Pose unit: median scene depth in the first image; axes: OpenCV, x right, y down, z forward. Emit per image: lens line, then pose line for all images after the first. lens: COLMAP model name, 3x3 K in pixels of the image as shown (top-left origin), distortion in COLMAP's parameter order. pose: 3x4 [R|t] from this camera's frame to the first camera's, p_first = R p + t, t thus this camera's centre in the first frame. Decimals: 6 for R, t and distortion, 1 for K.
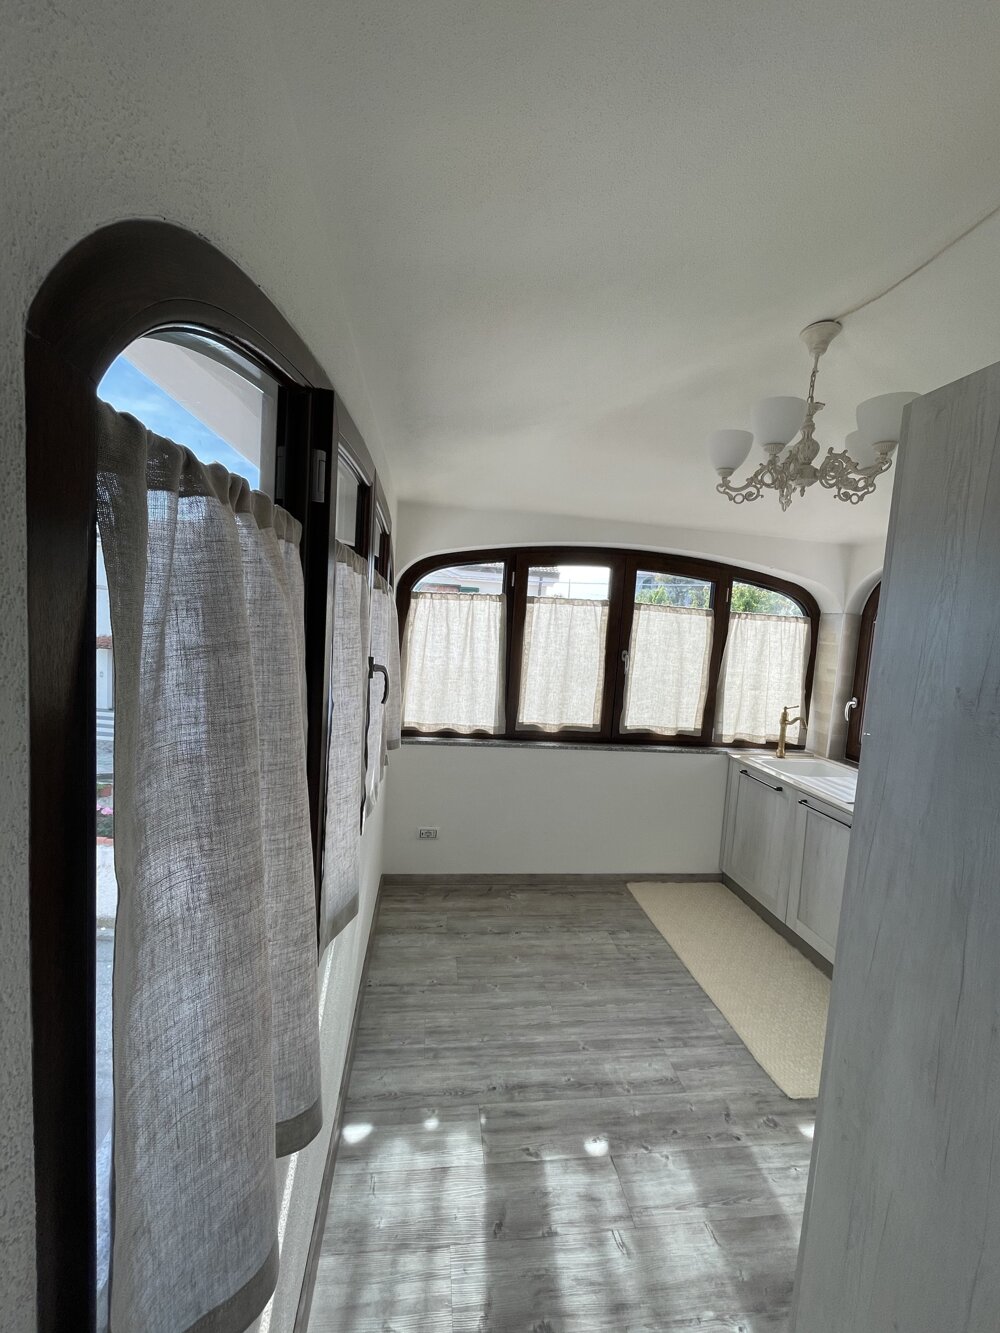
lens RADIAL K [[535.6, 0, 498.7], [0, 535.6, 661.6], [0, 0, 1]] dist [-0.008586, 0.000793]
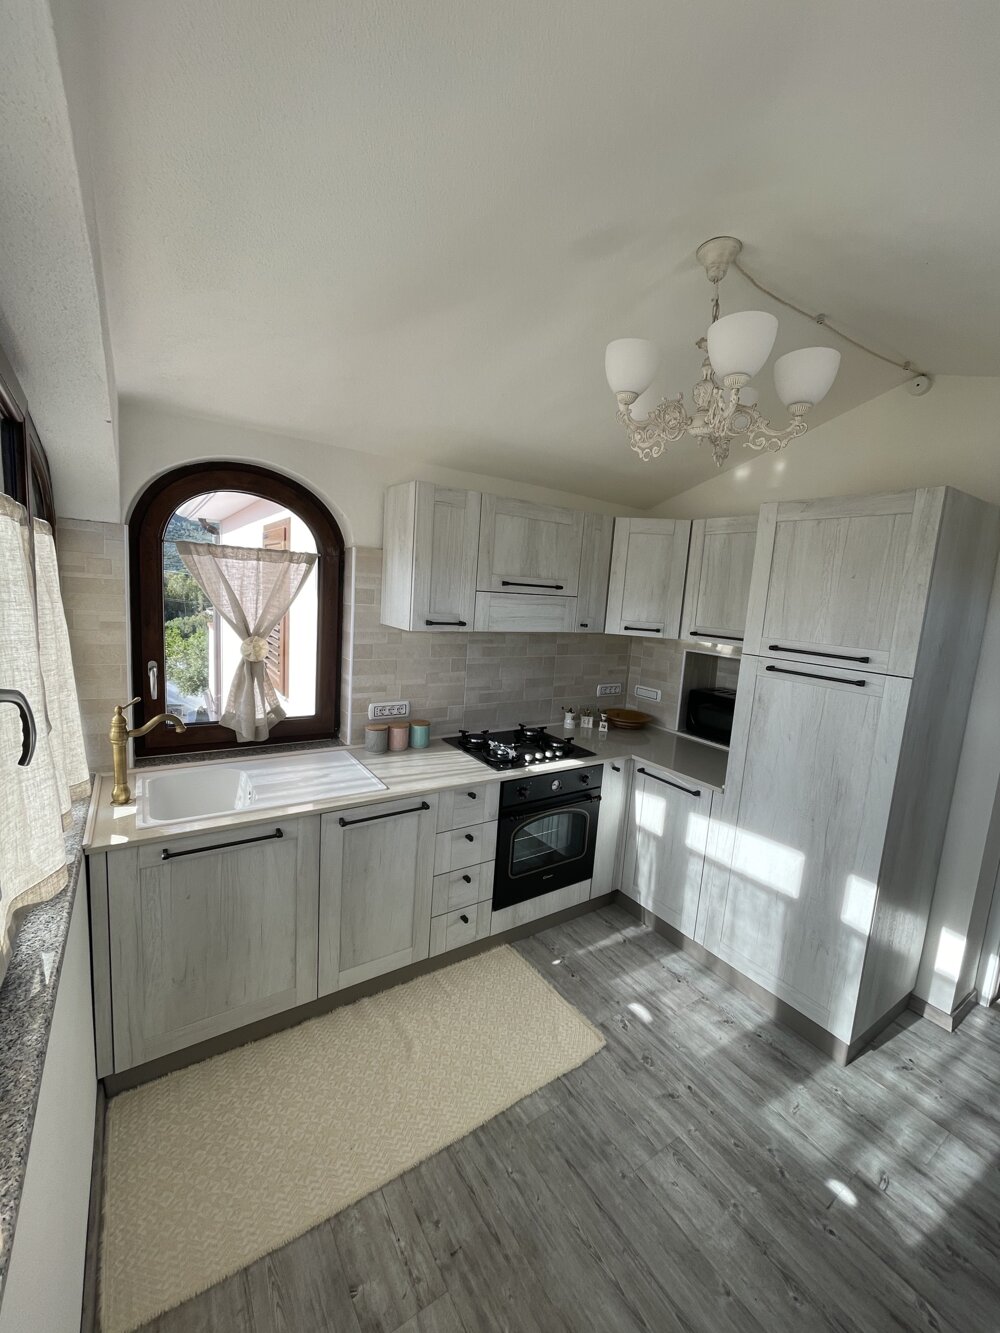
lens RADIAL K [[535.6, 0, 498.7], [0, 535.6, 661.6], [0, 0, 1]] dist [-0.008586, 0.000793]
pose [[-0.434224, -0.206418, 0.876836, -0.072395], [-0.018977, 0.975272, 0.220193, -0.080926], [-0.900605, 0.078973, -0.427404, 0.915241]]
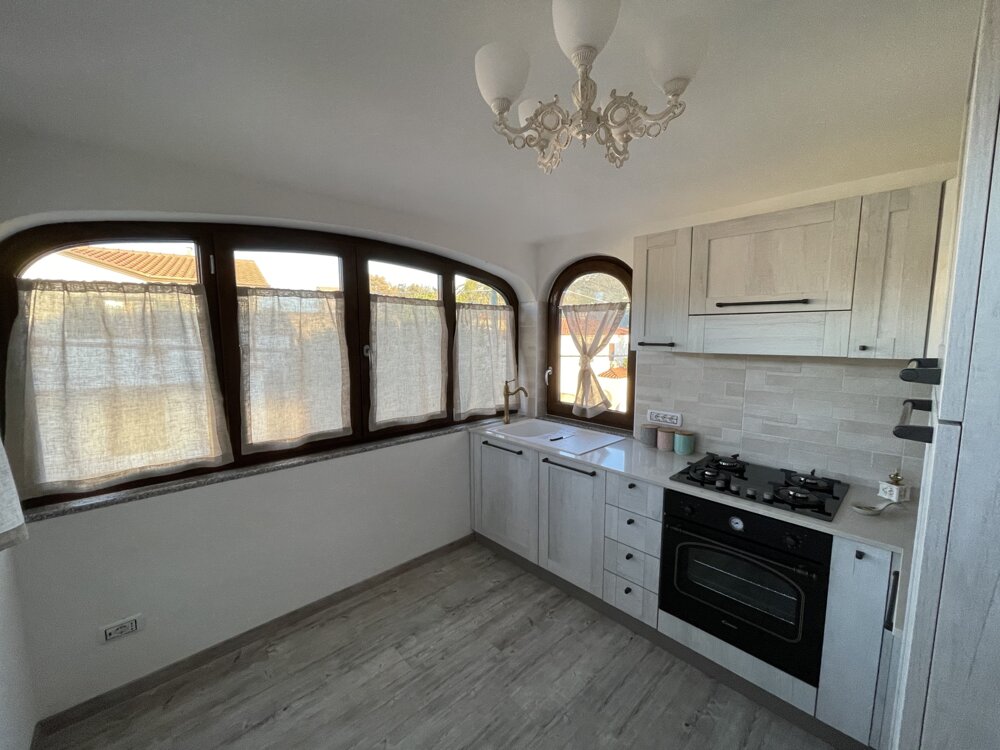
lens RADIAL K [[401.8, 0, 500.0], [0, 401.8, 375.0], [0, 0, 1]] dist [-0.008586, 0.000793]
pose [[0.811410, -0.125331, 0.570882, 0.014228], [0.099213, 0.992099, 0.076791, 0.001154], [-0.575996, -0.005670, 0.817433, 0.287289]]
